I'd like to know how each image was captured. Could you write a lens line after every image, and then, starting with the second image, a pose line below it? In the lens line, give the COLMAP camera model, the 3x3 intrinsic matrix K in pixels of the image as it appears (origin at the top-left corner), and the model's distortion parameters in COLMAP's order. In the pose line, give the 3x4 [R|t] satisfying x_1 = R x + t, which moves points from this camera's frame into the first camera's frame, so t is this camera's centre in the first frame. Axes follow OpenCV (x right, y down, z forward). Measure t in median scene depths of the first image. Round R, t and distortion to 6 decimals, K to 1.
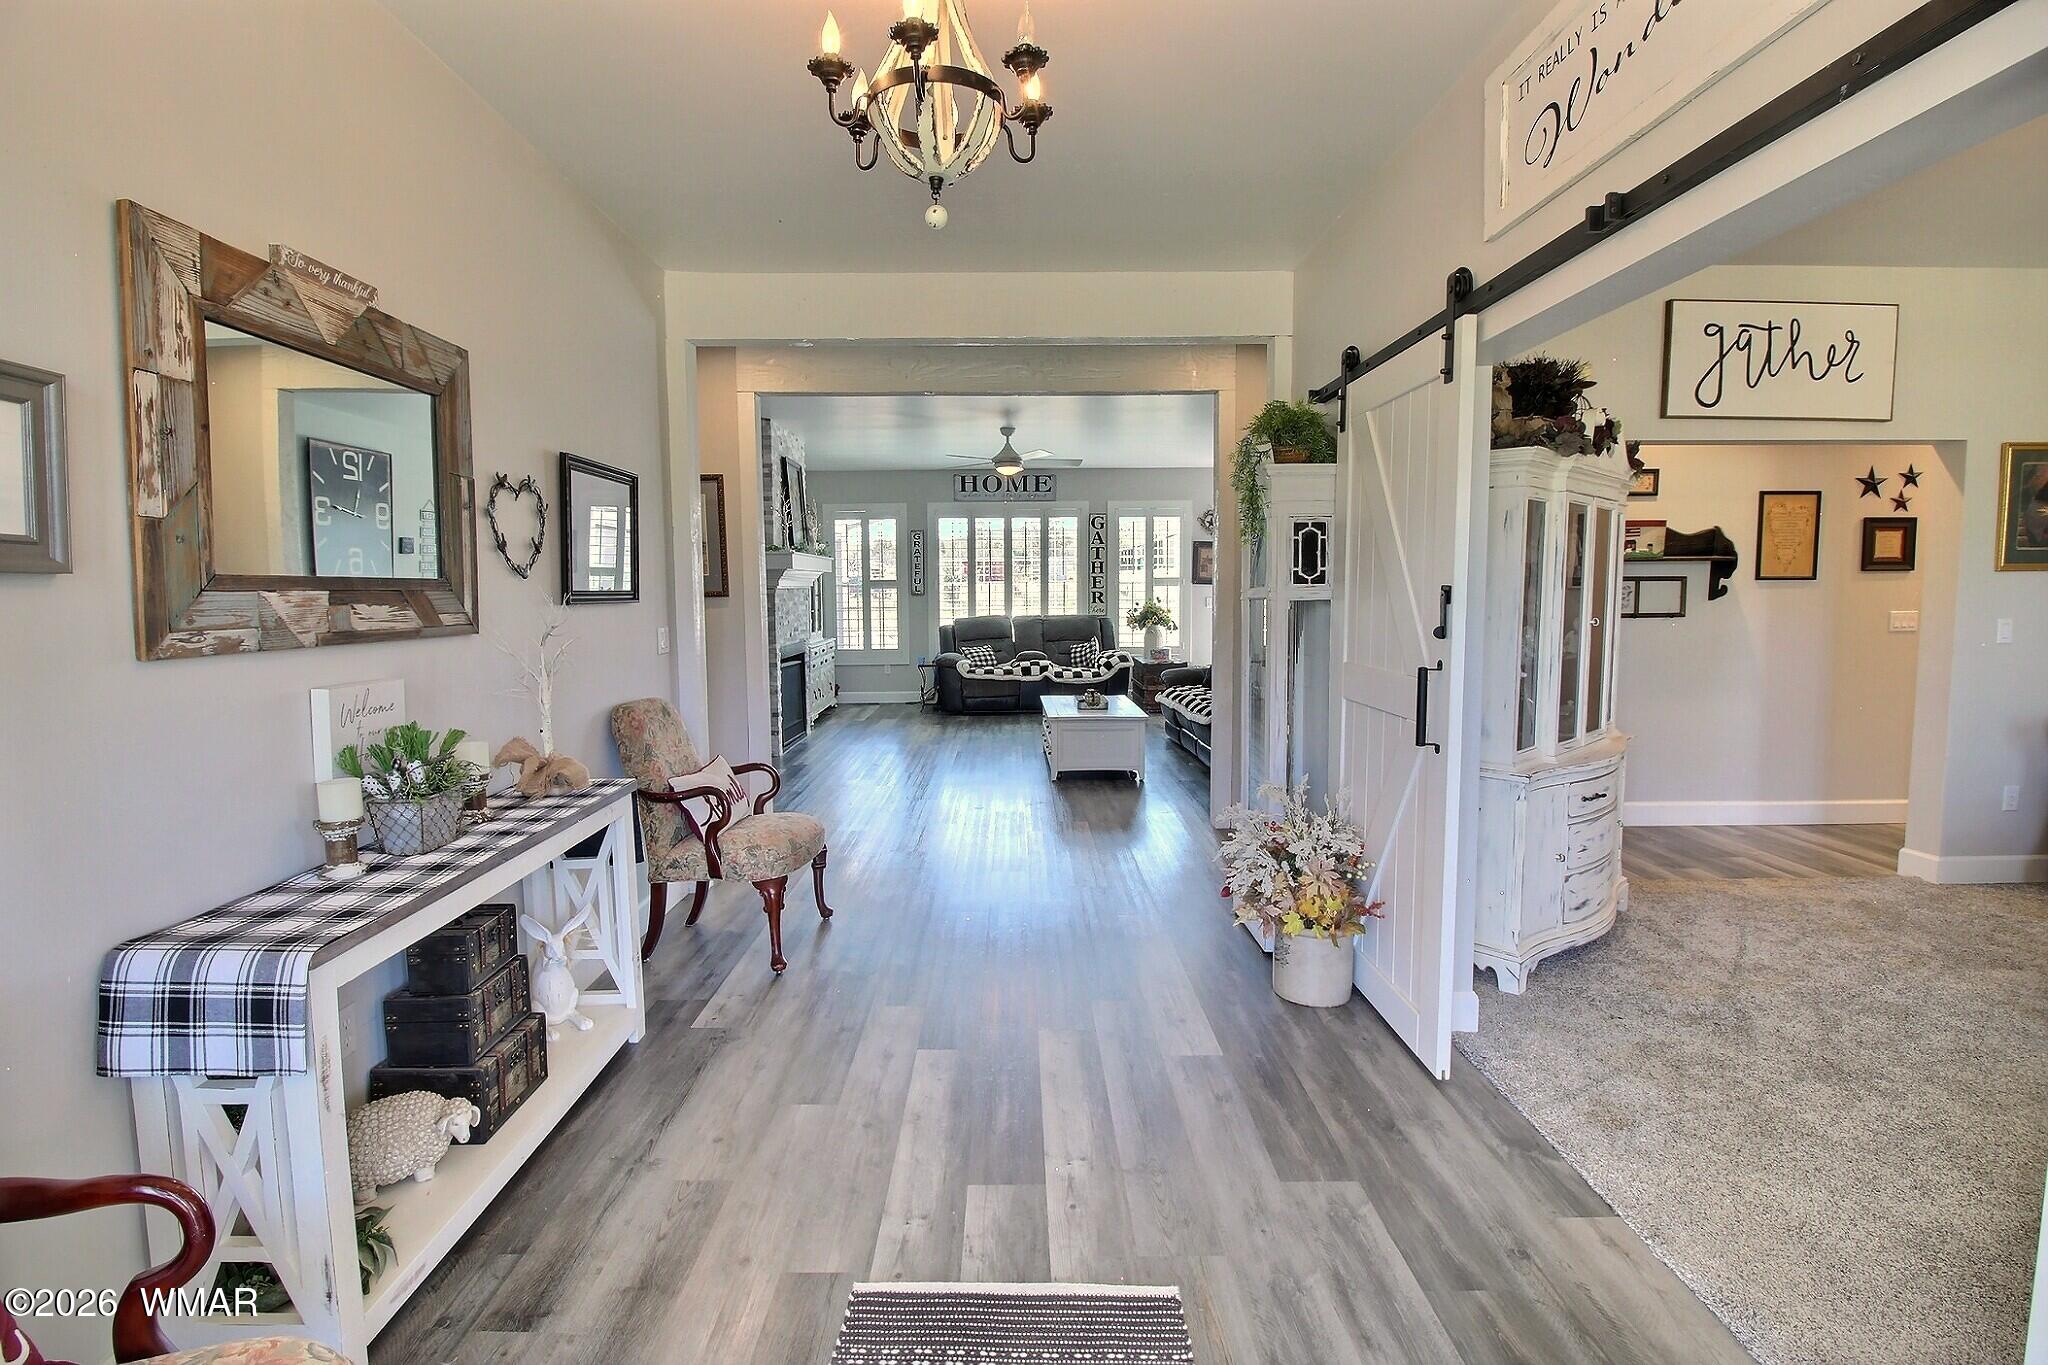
lens RADIAL K [[948.1, 0, 1012.1], [0, 948.1, 656.5], [0, 0, 1]] dist [0.002309, -0.013982]
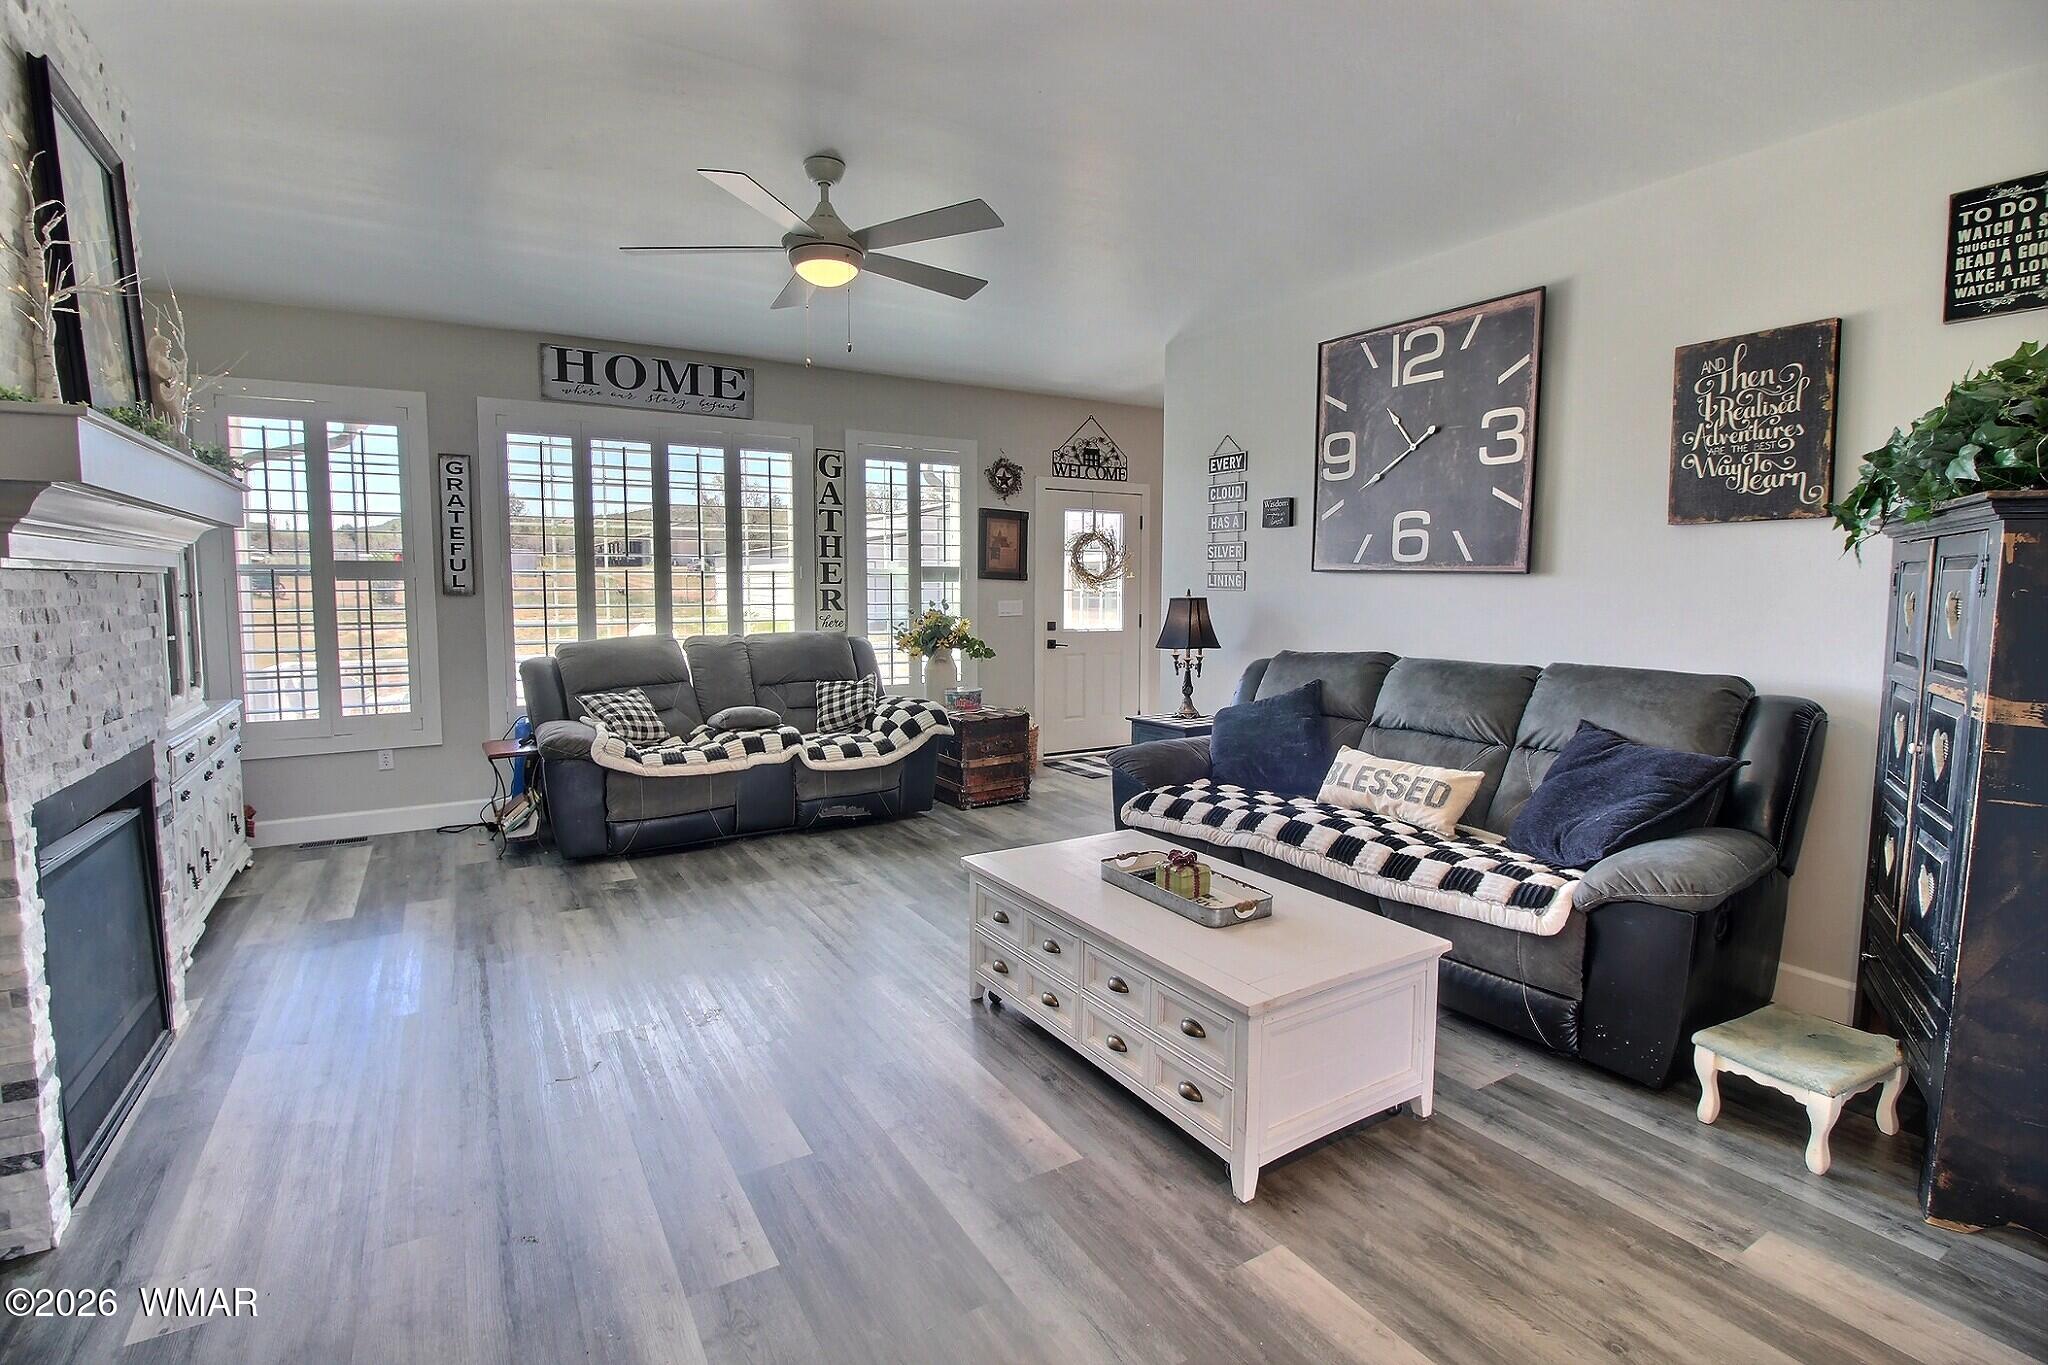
lens RADIAL K [[948.1, 0, 1012.1], [0, 948.1, 656.5], [0, 0, 1]] dist [0.002309, -0.013982]
pose [[0.859670, -0.030005, 0.509968, -0.106368], [0.031978, 0.999477, 0.004901, -0.028970], [-0.509848, 0.012095, 0.860180, 0.475400]]
